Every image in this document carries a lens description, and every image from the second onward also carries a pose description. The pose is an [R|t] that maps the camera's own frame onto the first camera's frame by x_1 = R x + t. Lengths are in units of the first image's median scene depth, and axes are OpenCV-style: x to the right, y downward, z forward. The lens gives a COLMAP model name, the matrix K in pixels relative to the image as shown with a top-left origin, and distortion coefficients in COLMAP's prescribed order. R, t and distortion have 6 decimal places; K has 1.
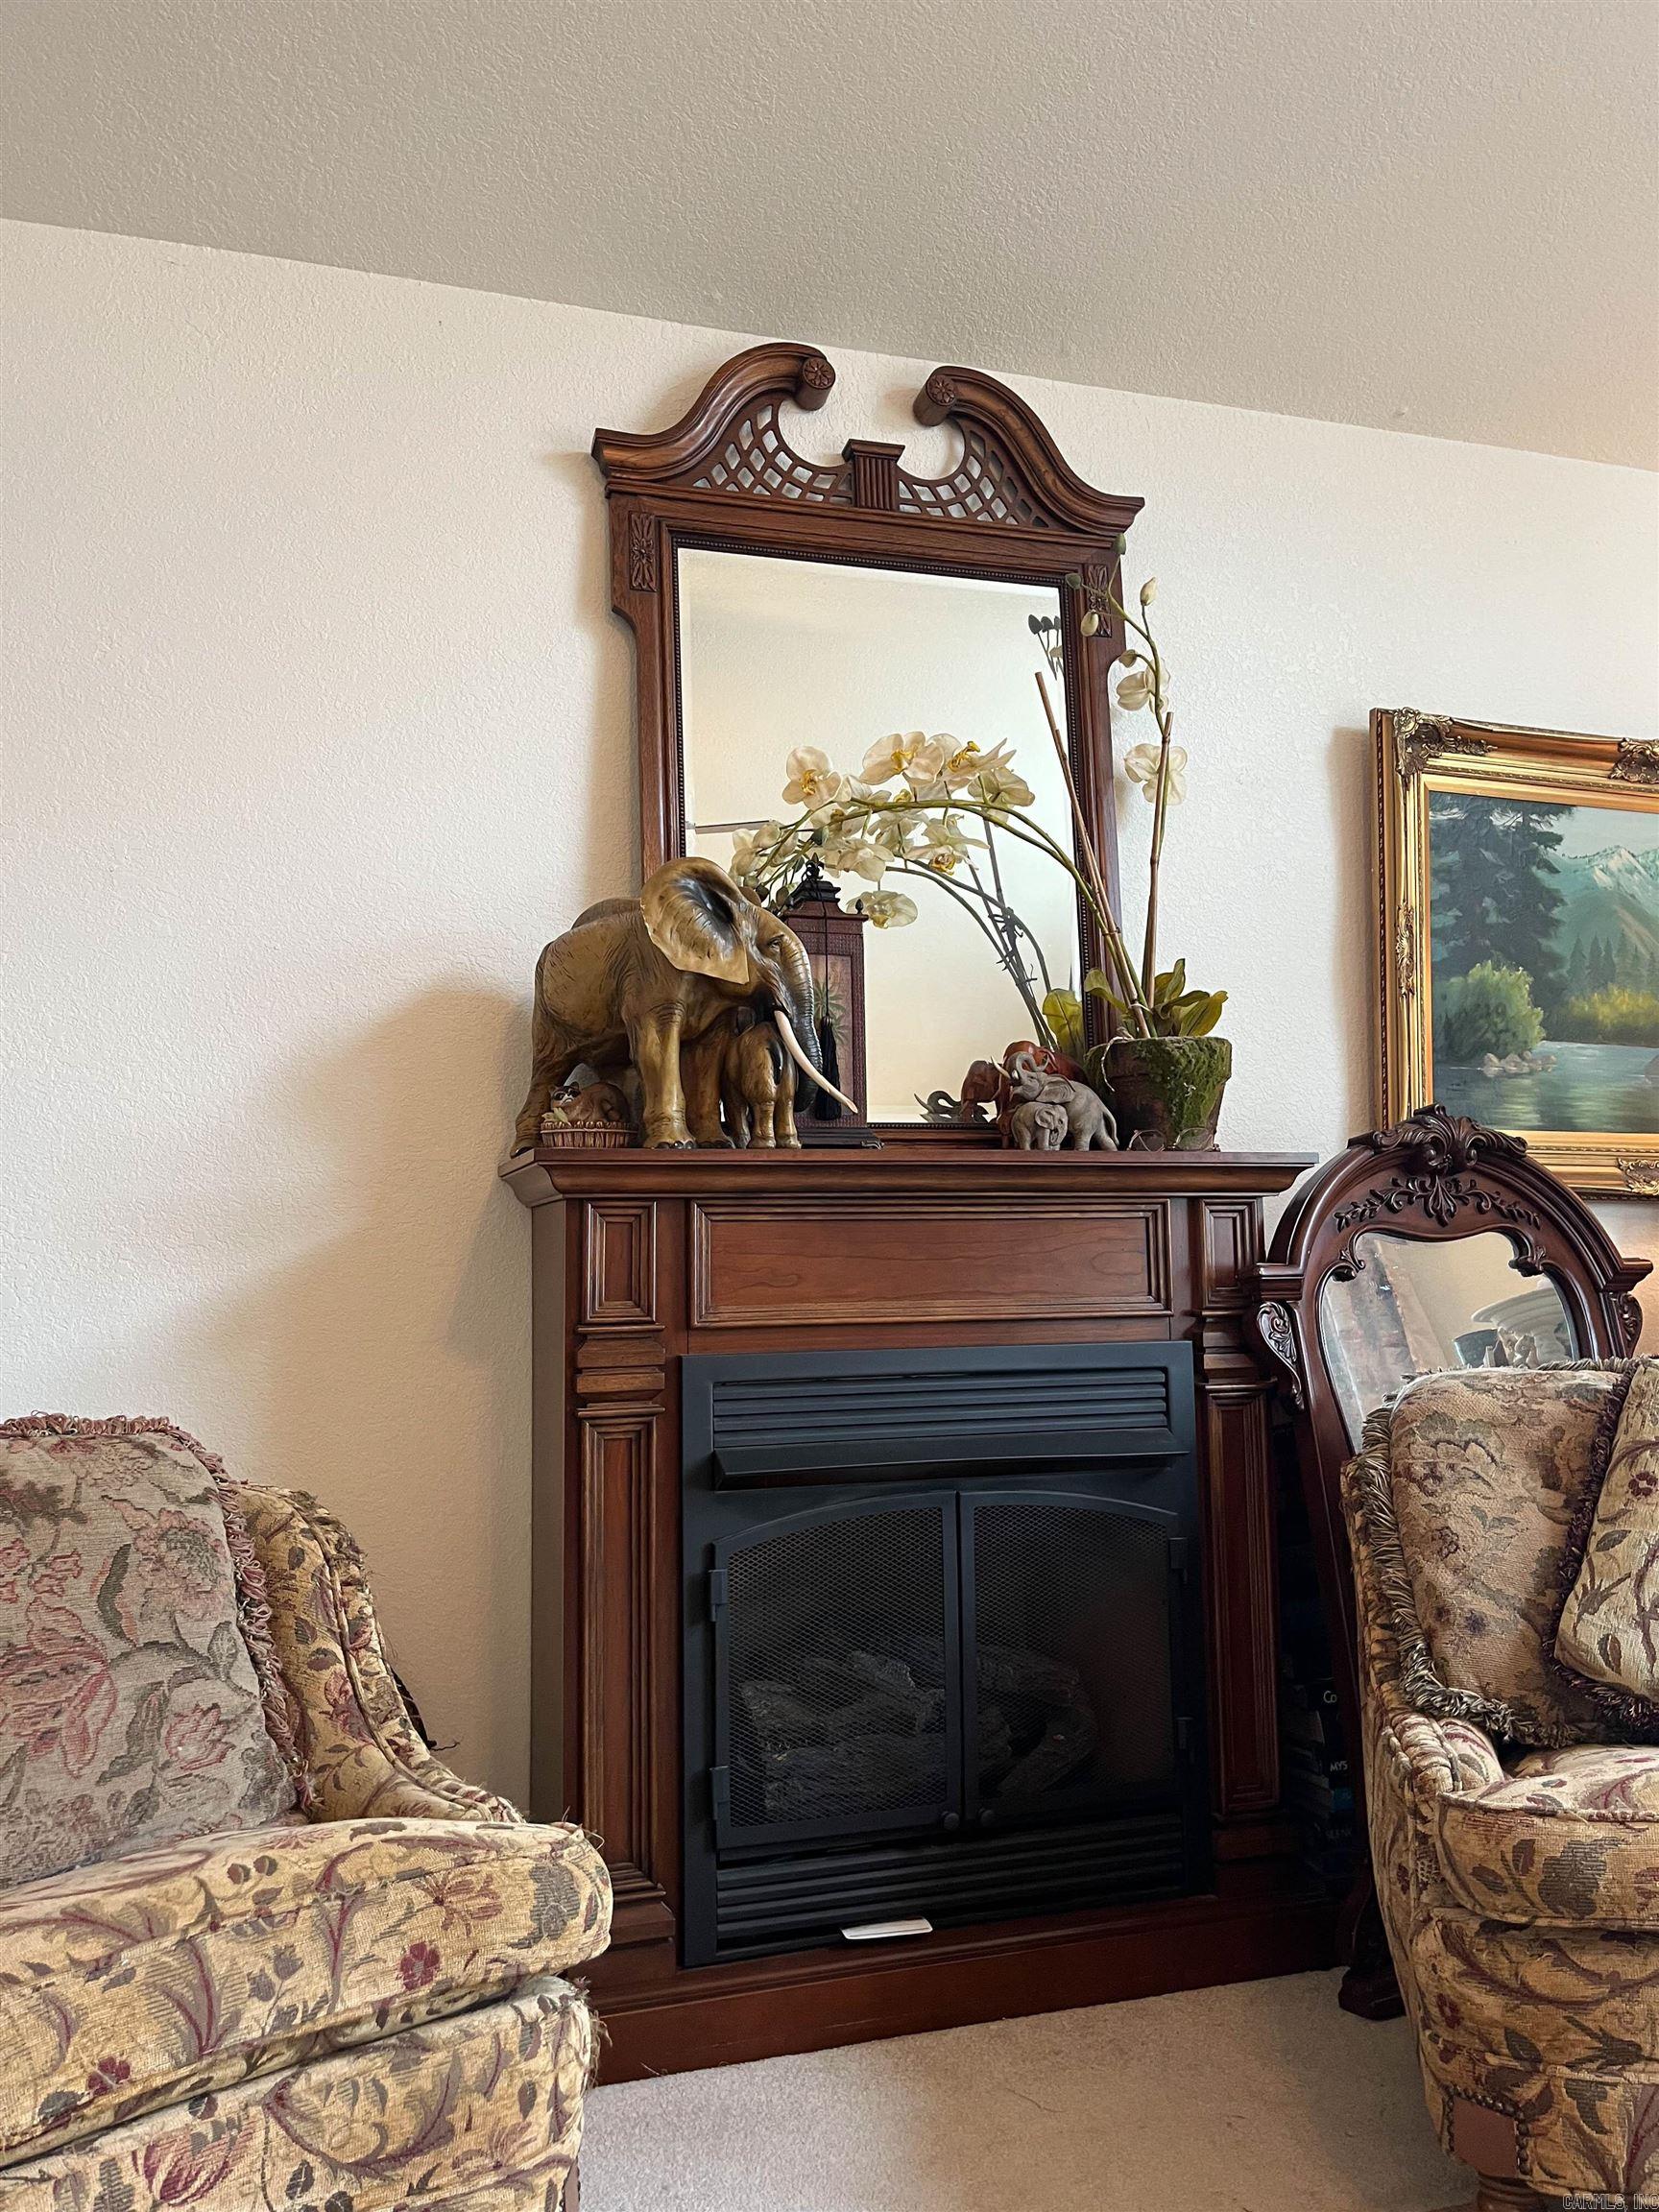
lens RADIAL K [[1678.9, 0, 830.6], [0, 1678.9, 1096.1], [0, 0, 1]] dist [0.029407, -0.038412]
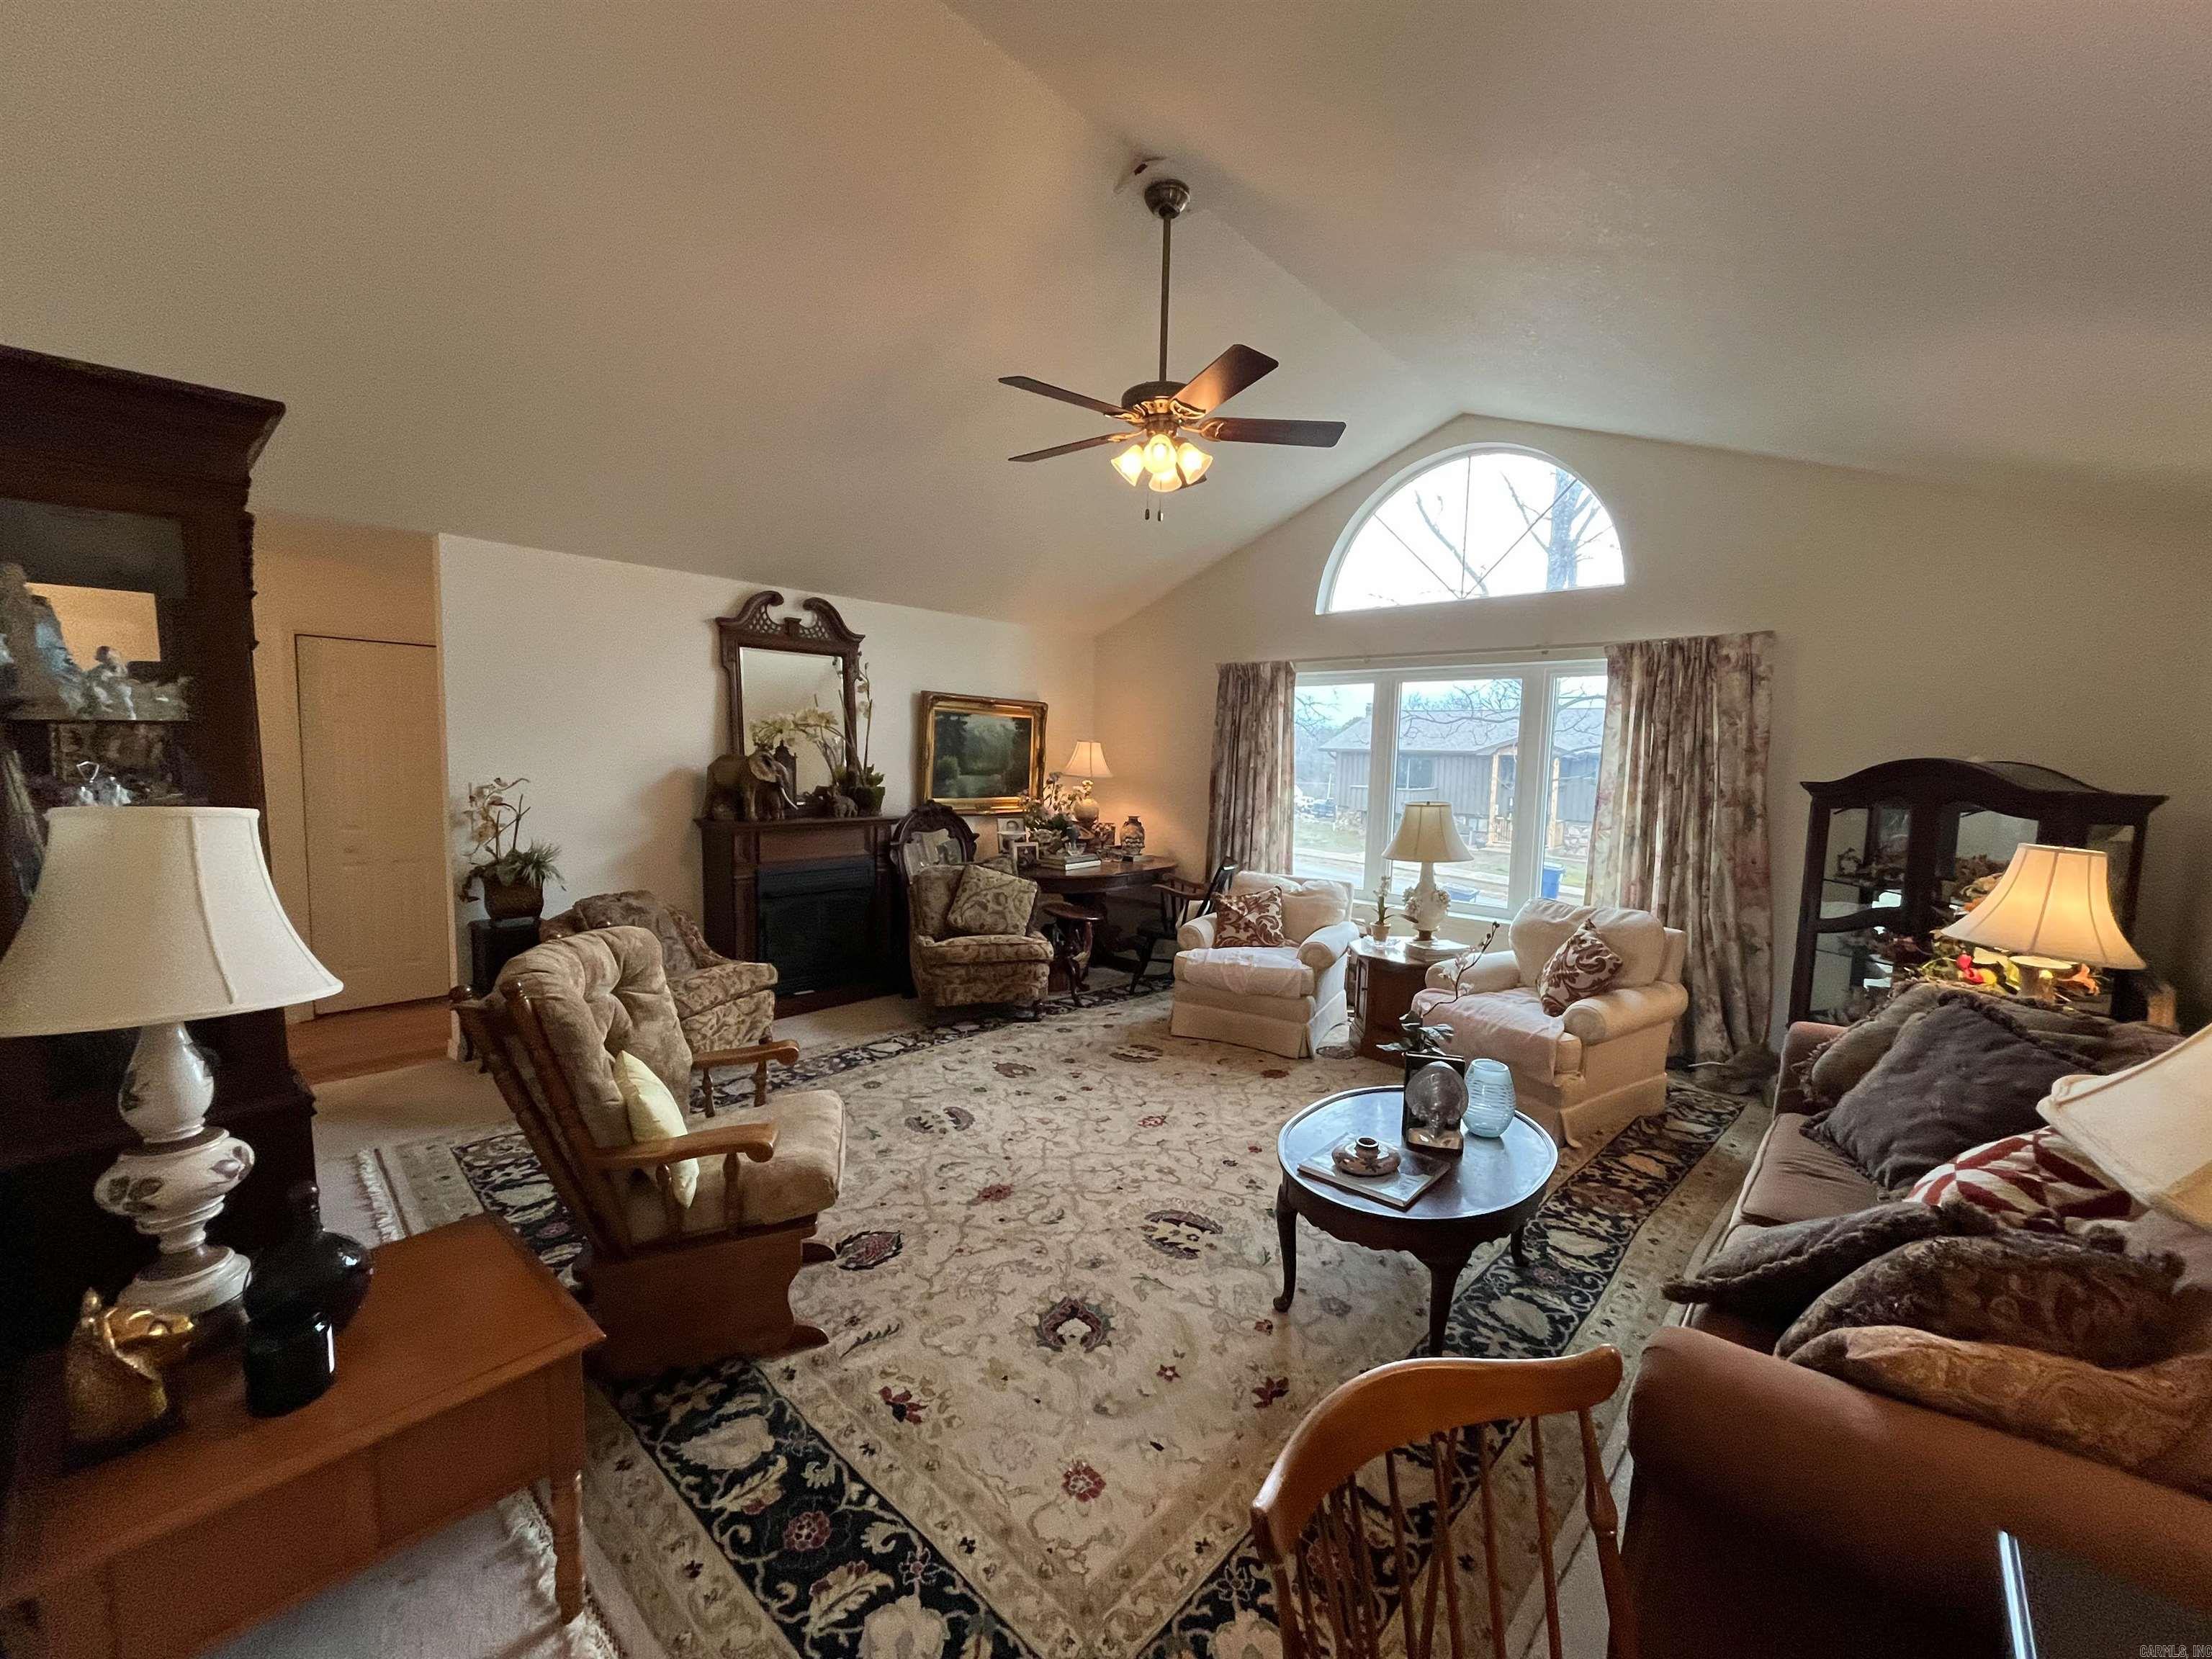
lens RADIAL K [[894.6, 0, 1102.0], [0, 894.6, 833.7], [0, 0, 1]] dist [-0.000873, -0.000988]
pose [[0.867928, -0.013743, 0.496500, -0.390153], [-0.079661, 0.982825, 0.166459, -0.326295], [-0.490260, -0.184026, 0.851927, -1.148853]]
